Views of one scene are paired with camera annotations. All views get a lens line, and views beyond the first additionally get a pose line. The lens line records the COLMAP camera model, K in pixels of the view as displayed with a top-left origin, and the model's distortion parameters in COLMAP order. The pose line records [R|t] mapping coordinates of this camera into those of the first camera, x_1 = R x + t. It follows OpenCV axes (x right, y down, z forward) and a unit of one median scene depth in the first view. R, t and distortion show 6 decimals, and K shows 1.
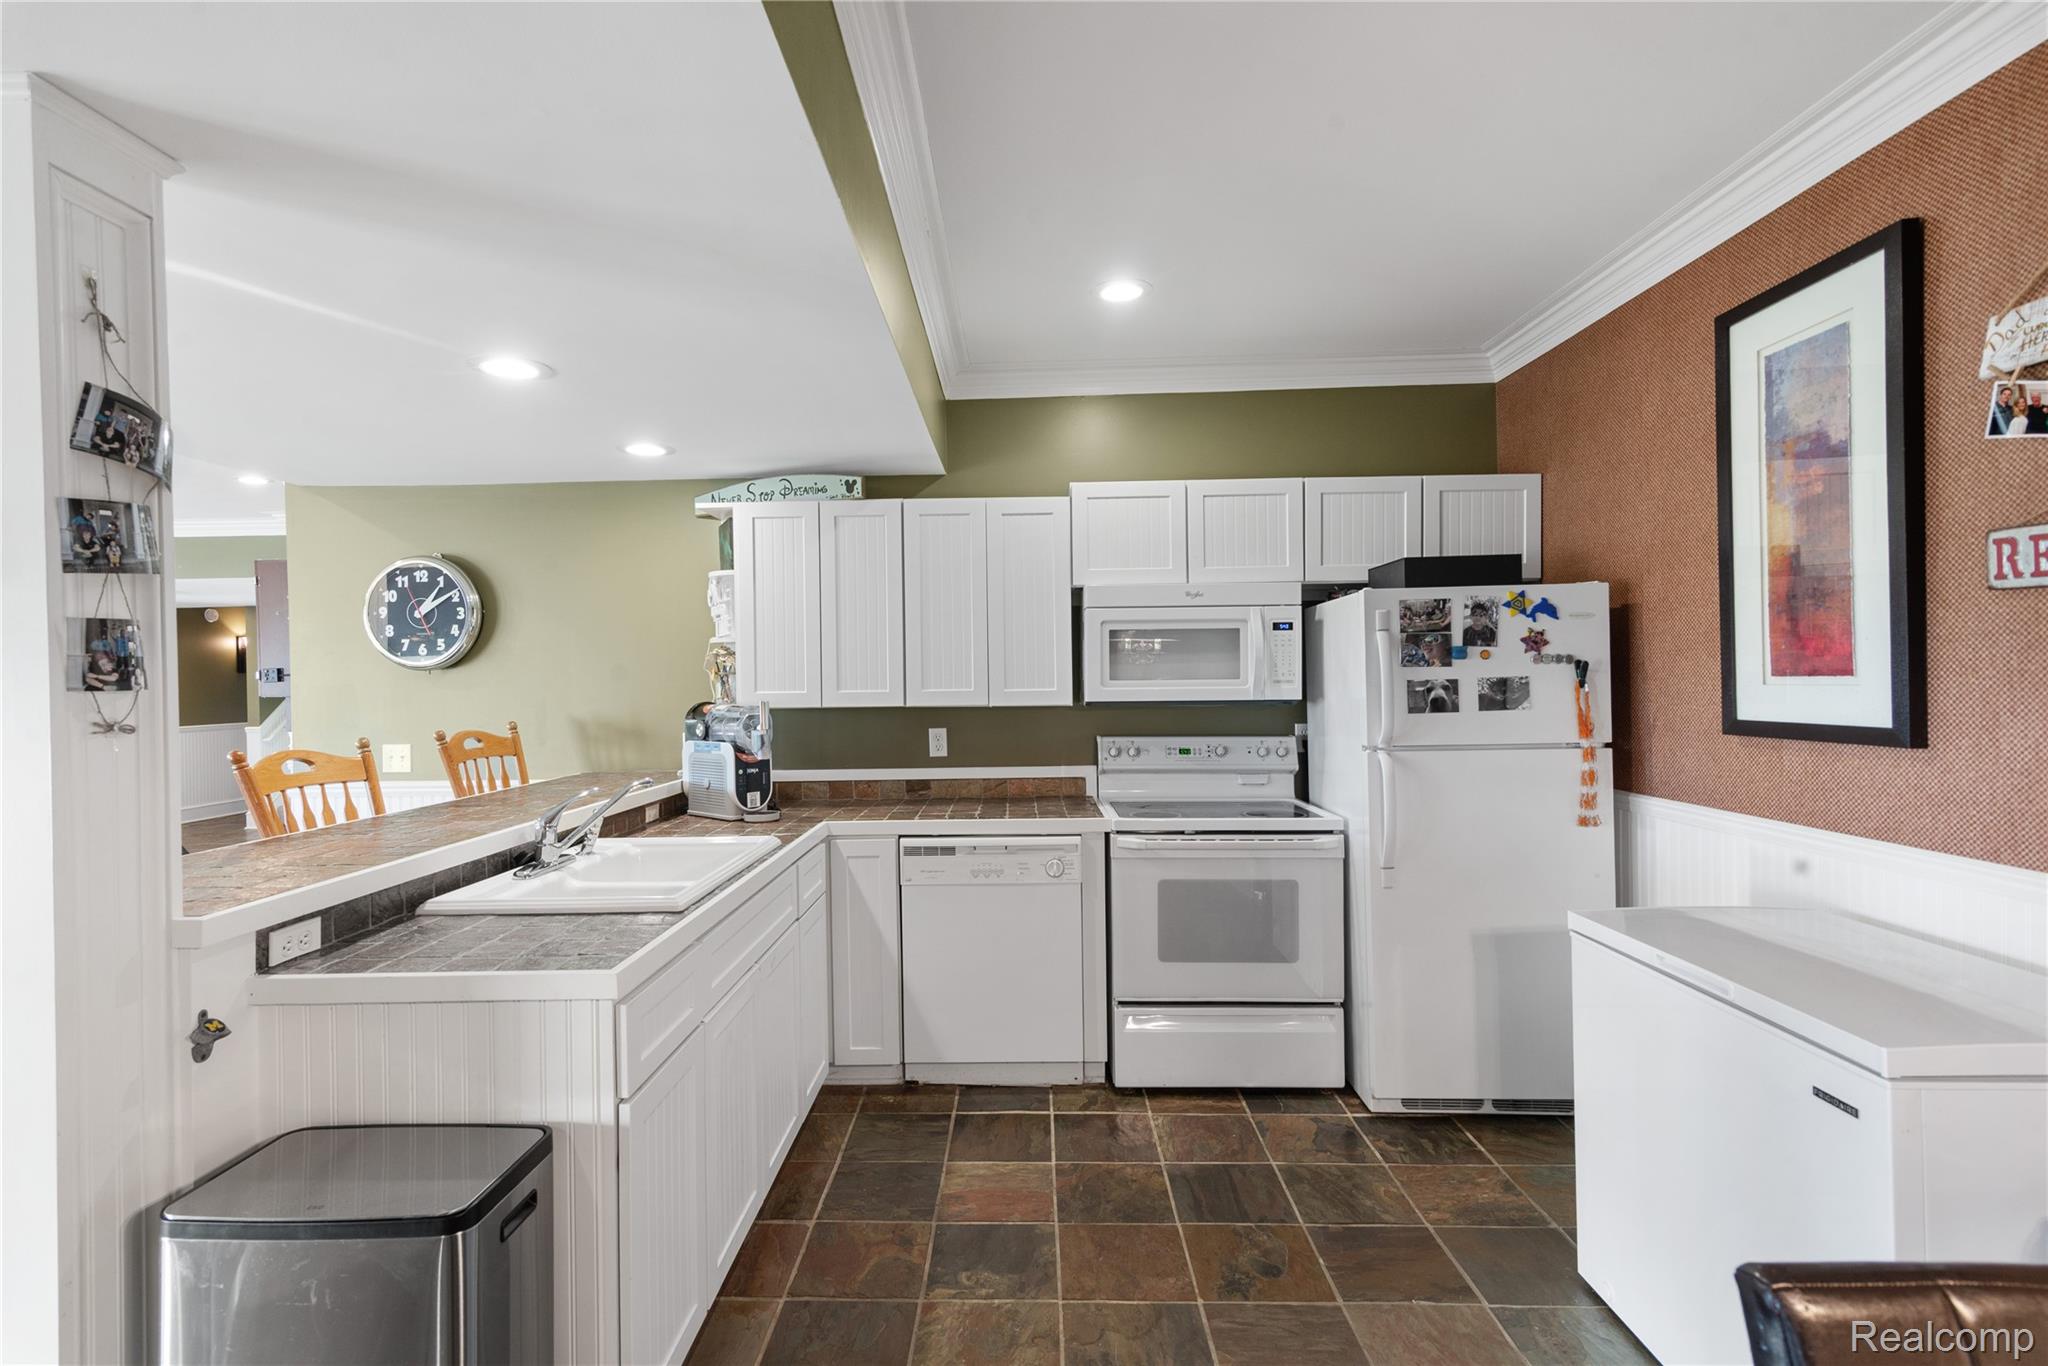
lens RADIAL K [[989.3, 0, 968.4], [0, 989.3, 682.4], [0, 0, 1]] dist [0.023100, 0.000651]
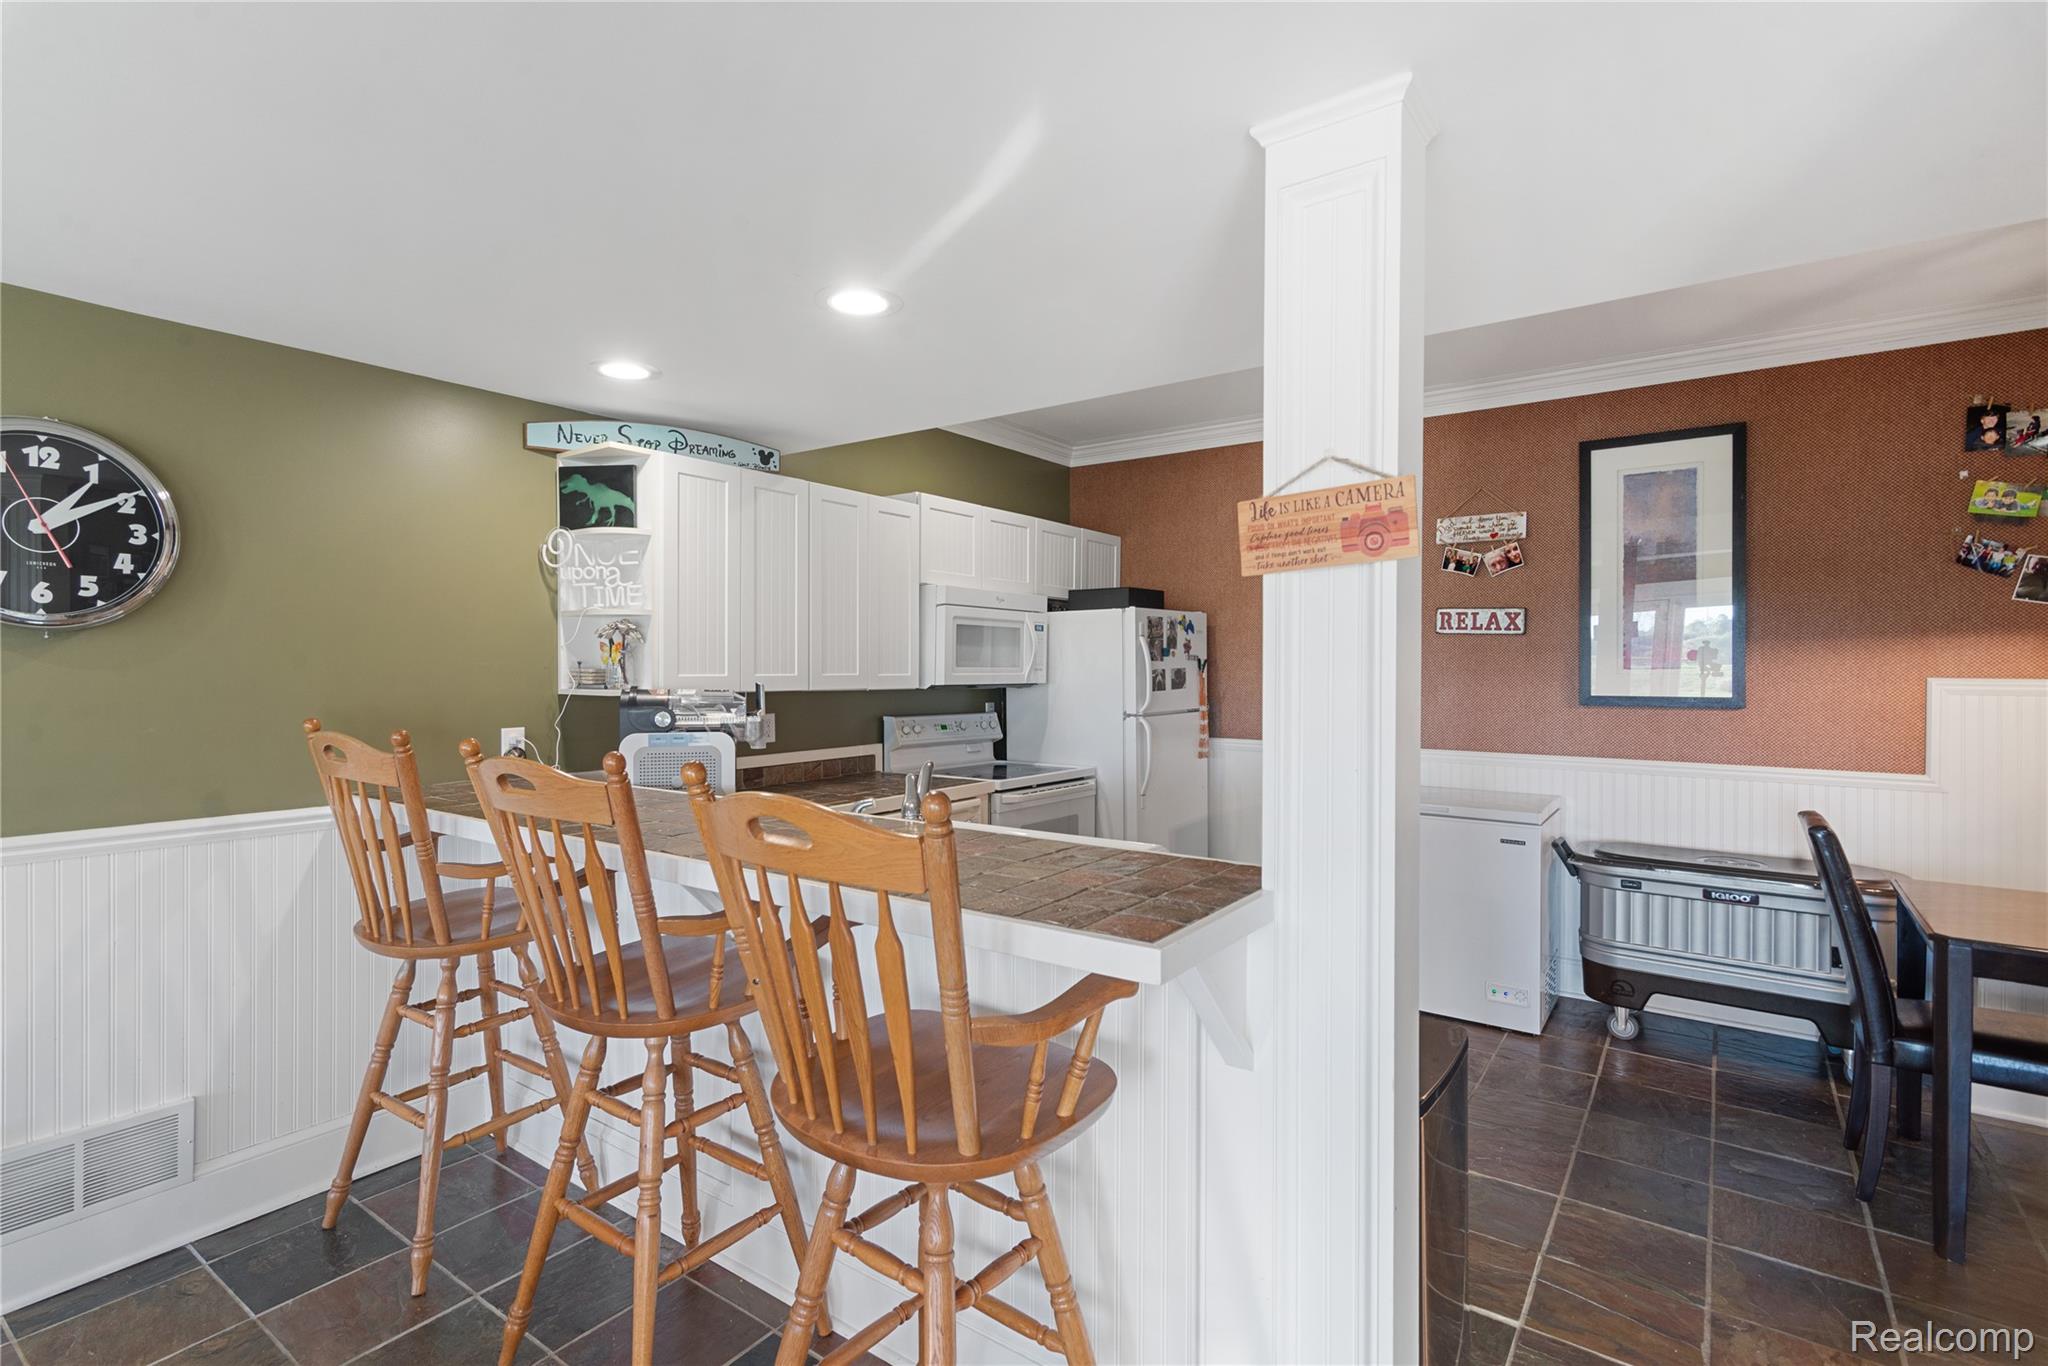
lens RADIAL K [[989.3, 0, 1005.8], [0, 989.3, 677.3], [0, 0, 1]] dist [0.023100, 0.000651]
pose [[0.556656, 0.005024, 0.830728, -0.752021], [-0.006637, 0.999977, -0.001600, 0.010882], [-0.830717, -0.004623, 0.556676, 0.275668]]
